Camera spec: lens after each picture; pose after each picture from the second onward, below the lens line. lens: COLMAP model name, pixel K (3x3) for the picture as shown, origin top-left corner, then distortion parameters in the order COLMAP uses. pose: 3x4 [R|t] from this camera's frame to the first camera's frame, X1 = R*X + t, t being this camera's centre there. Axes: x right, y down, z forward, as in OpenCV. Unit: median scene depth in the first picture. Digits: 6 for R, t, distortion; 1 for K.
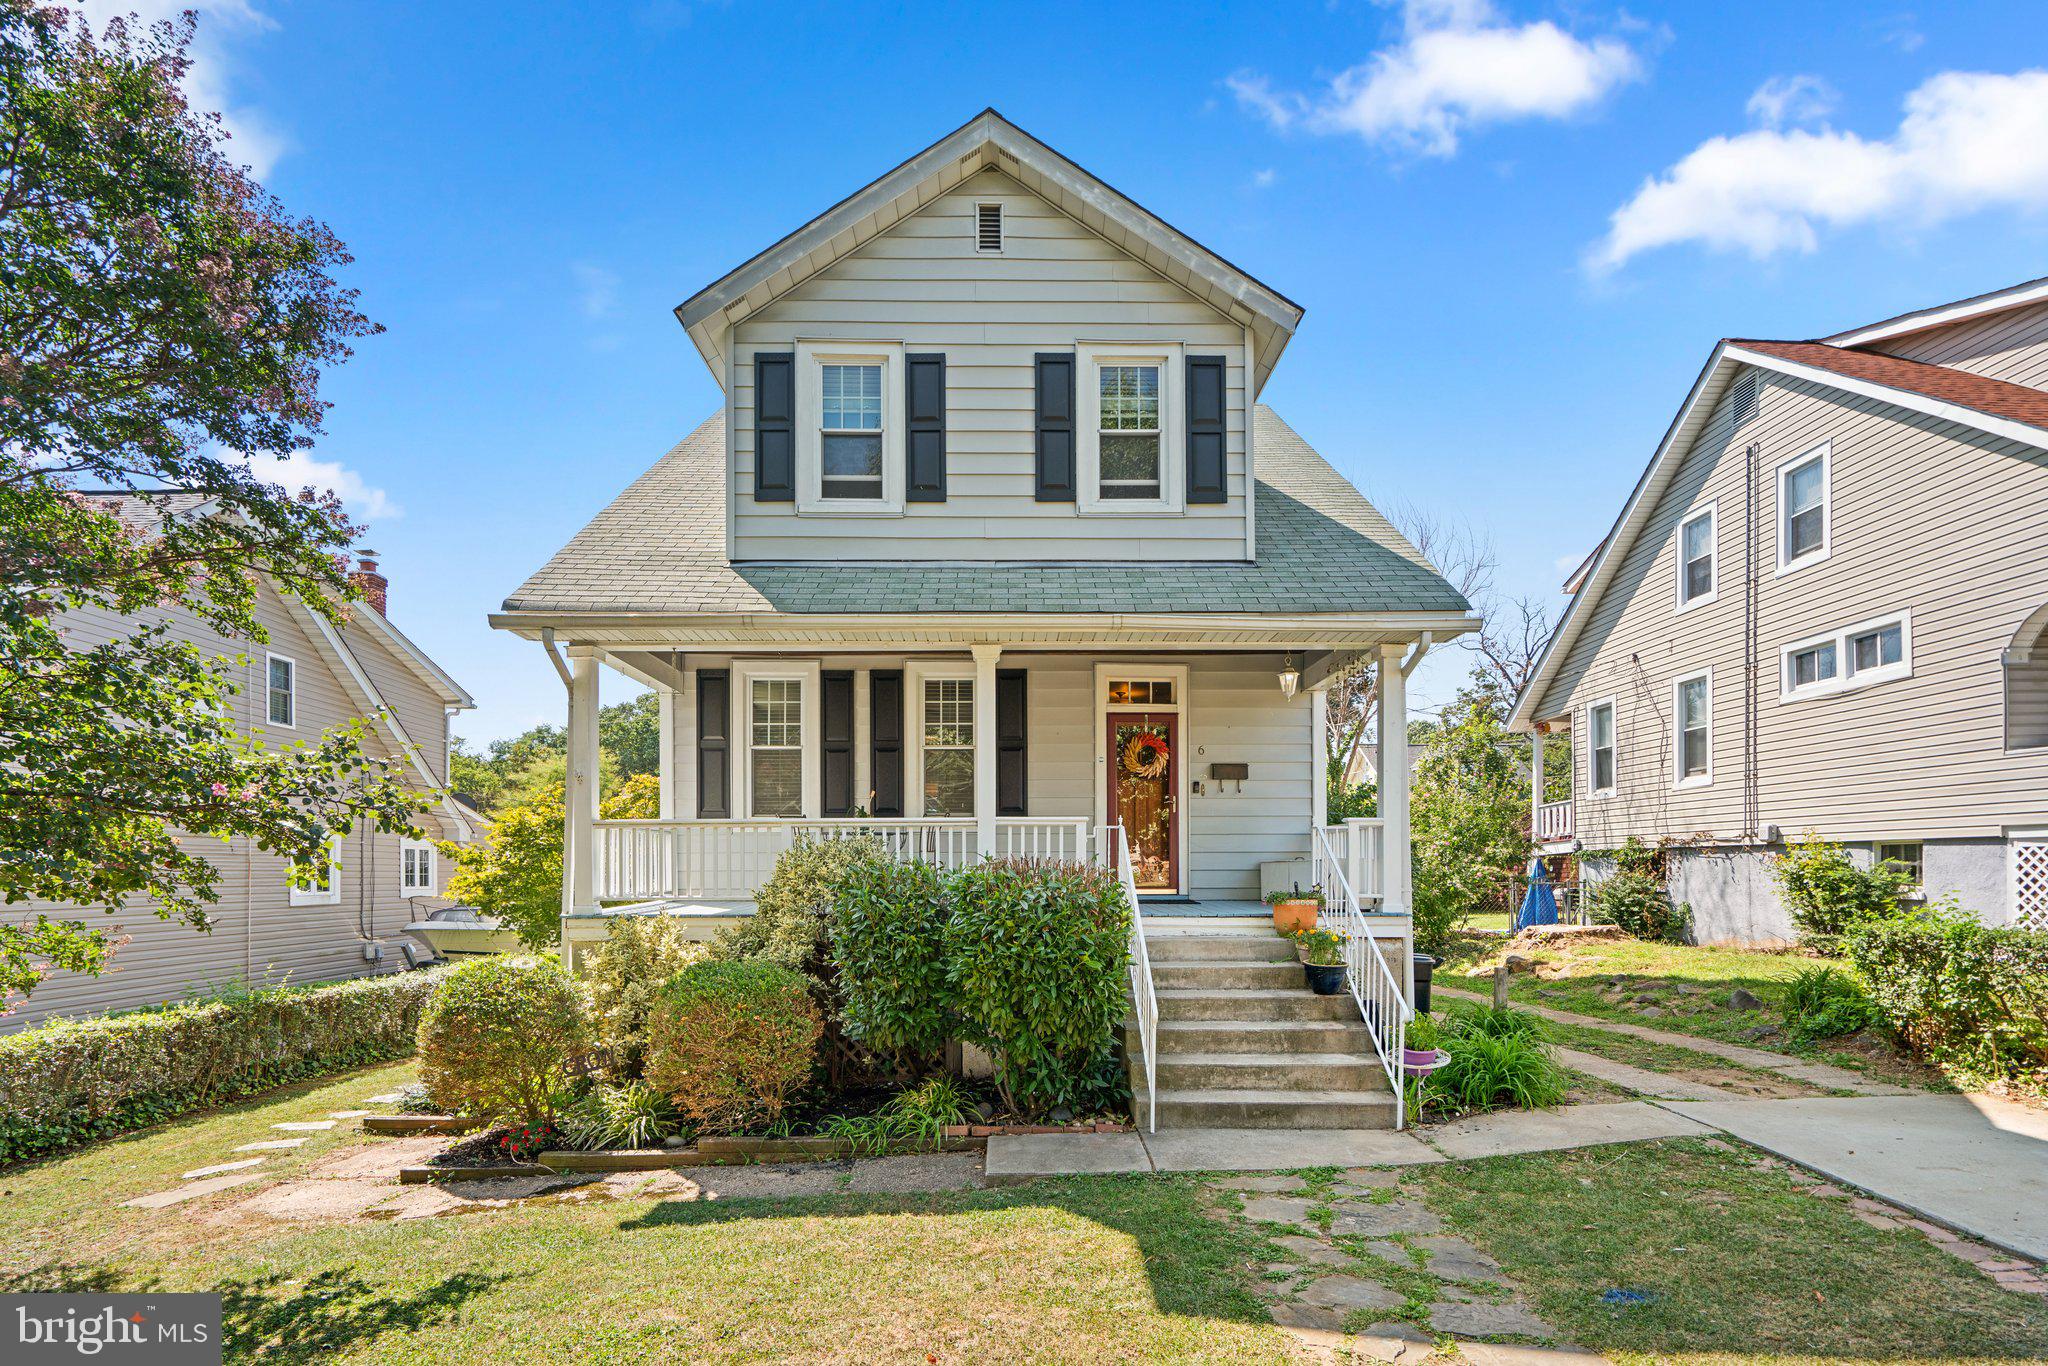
lens RADIAL K [[927.7, 0, 1014.6], [0, 927.7, 880.9], [0, 0, 1]] dist [-0.000197, -0.000180]
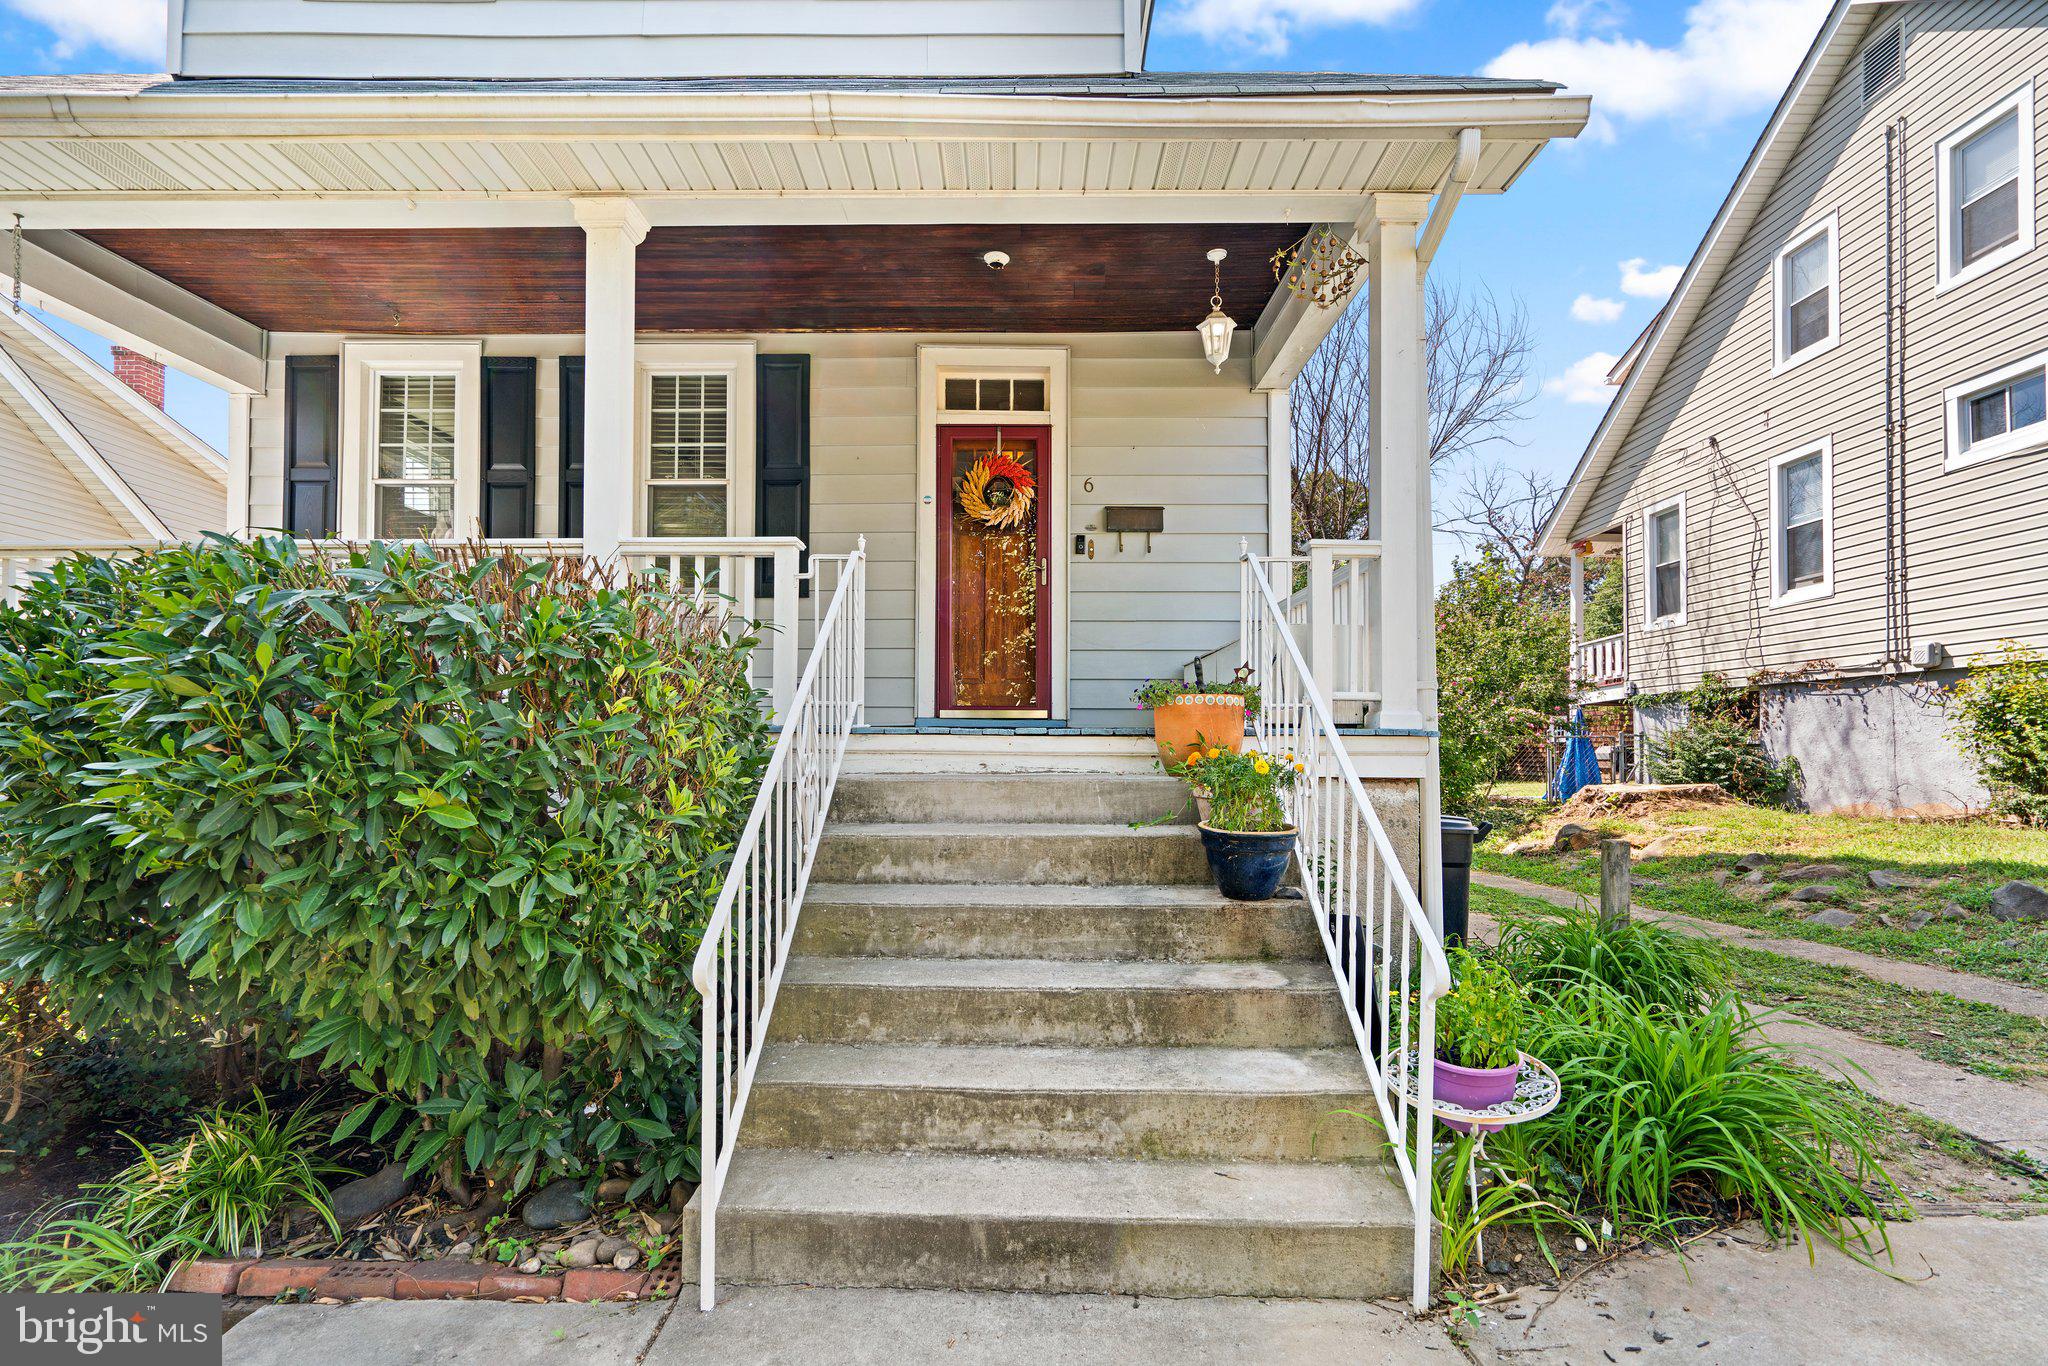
lens RADIAL K [[895.5, 0, 1023.4], [0, 895.5, 743.2], [0, 0, 1]] dist [-0.015126, 0.005988]
pose [[0.999922, 0.005384, -0.011248, 0.199530], [-0.005556, 0.999867, -0.015361, 0.047867], [0.011164, 0.015422, 0.999819, 0.491543]]
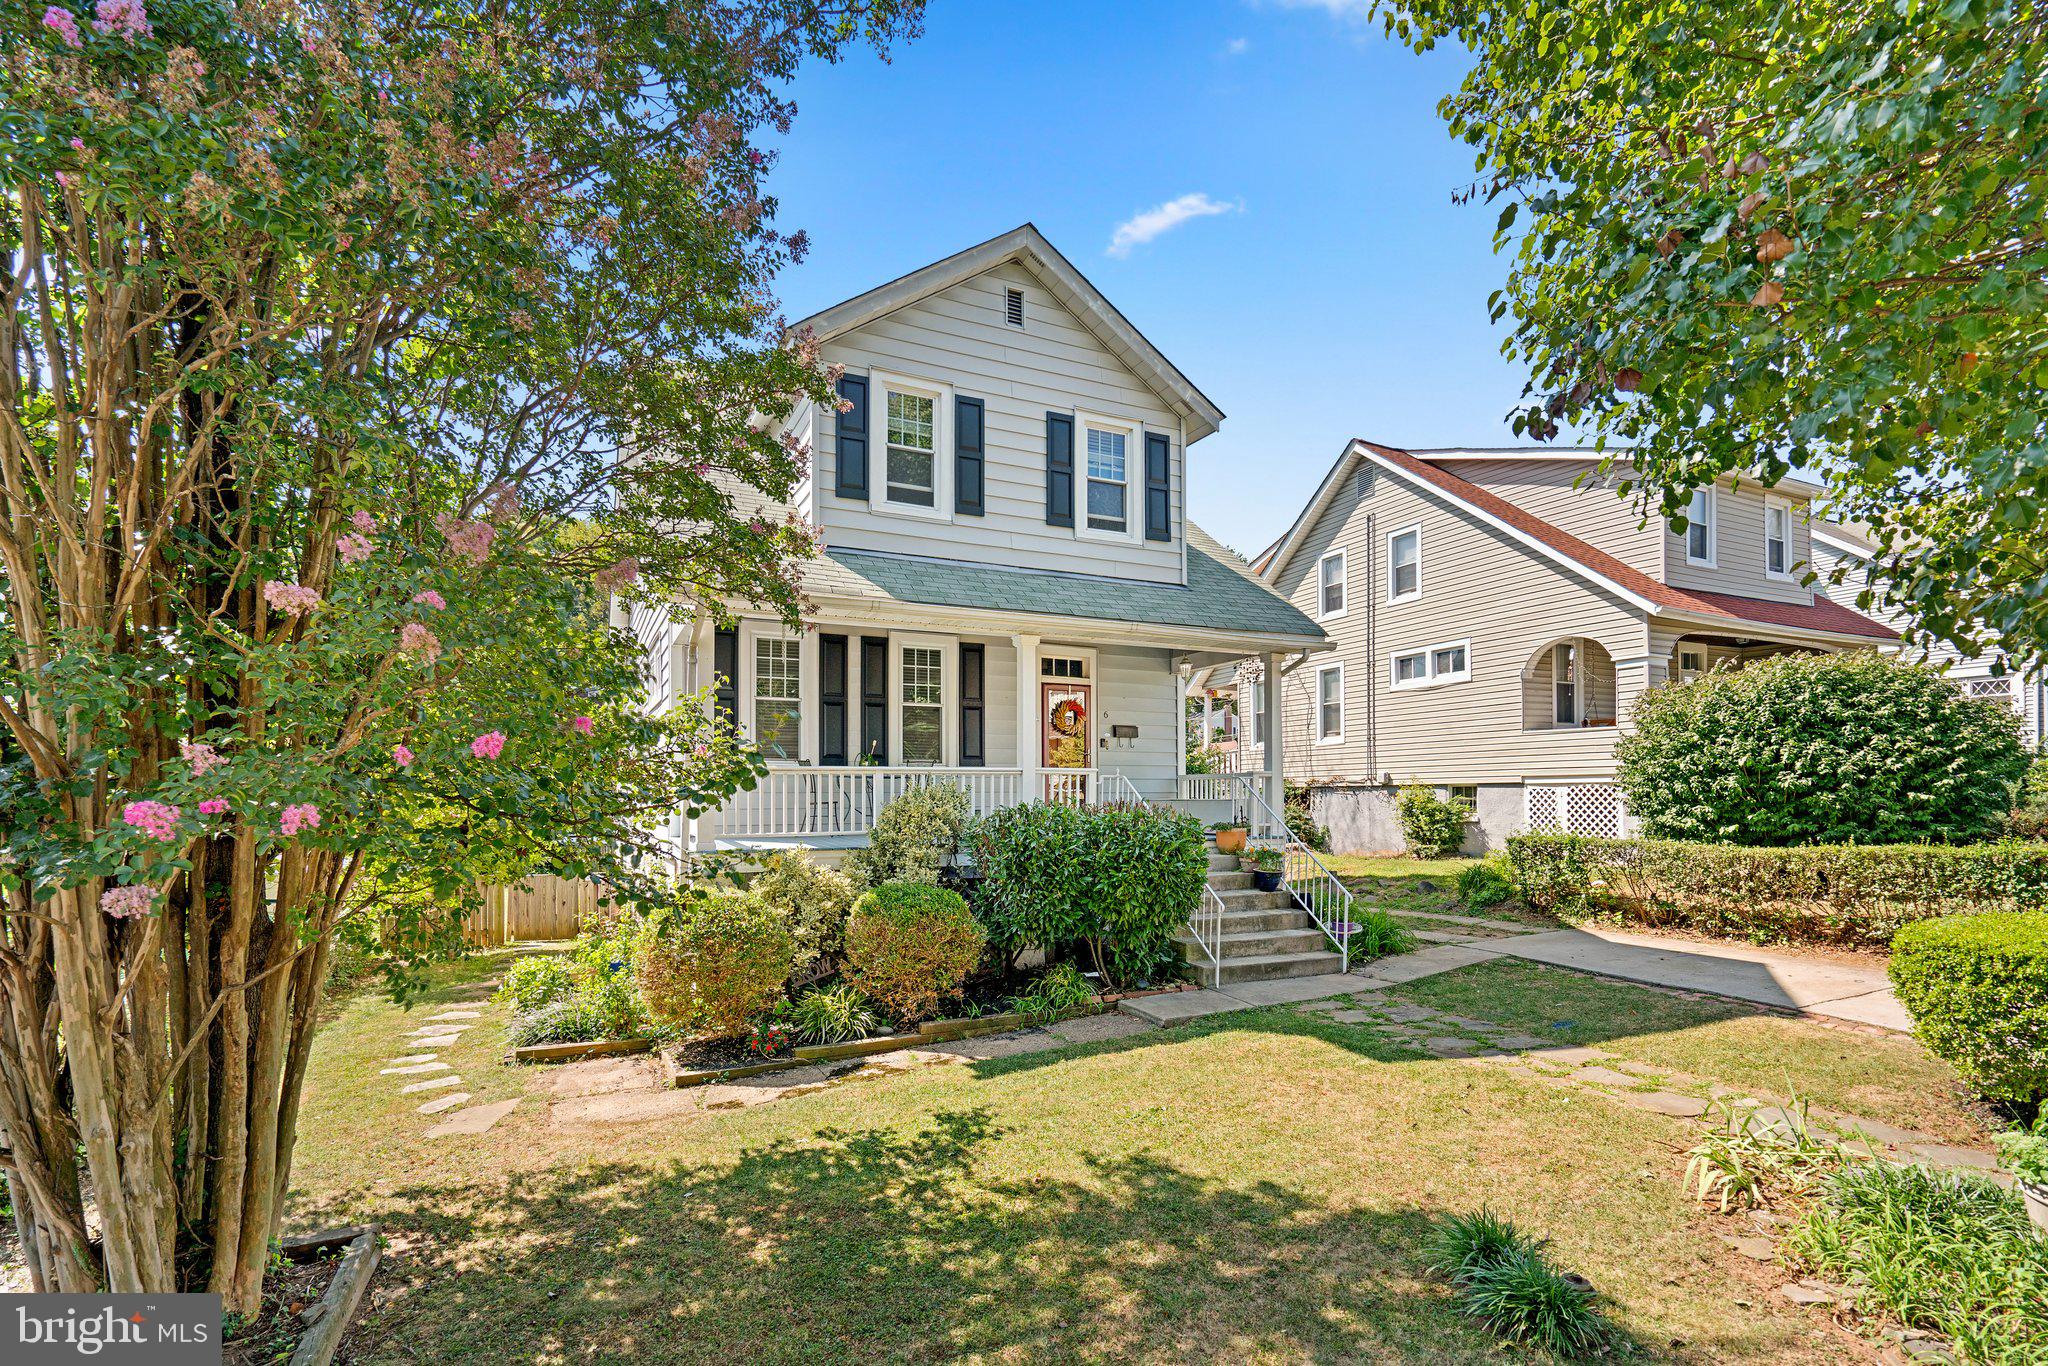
lens RADIAL K [[924.7, 0, 980.2], [0, 924.7, 803.8], [0, 0, 1]] dist [-0.000023, 0.000096]
pose [[0.915412, -0.004236, 0.402496, -0.584796], [0.006352, 0.999972, -0.003924, -0.013277], [-0.402468, 0.006149, 0.915414, -0.145881]]
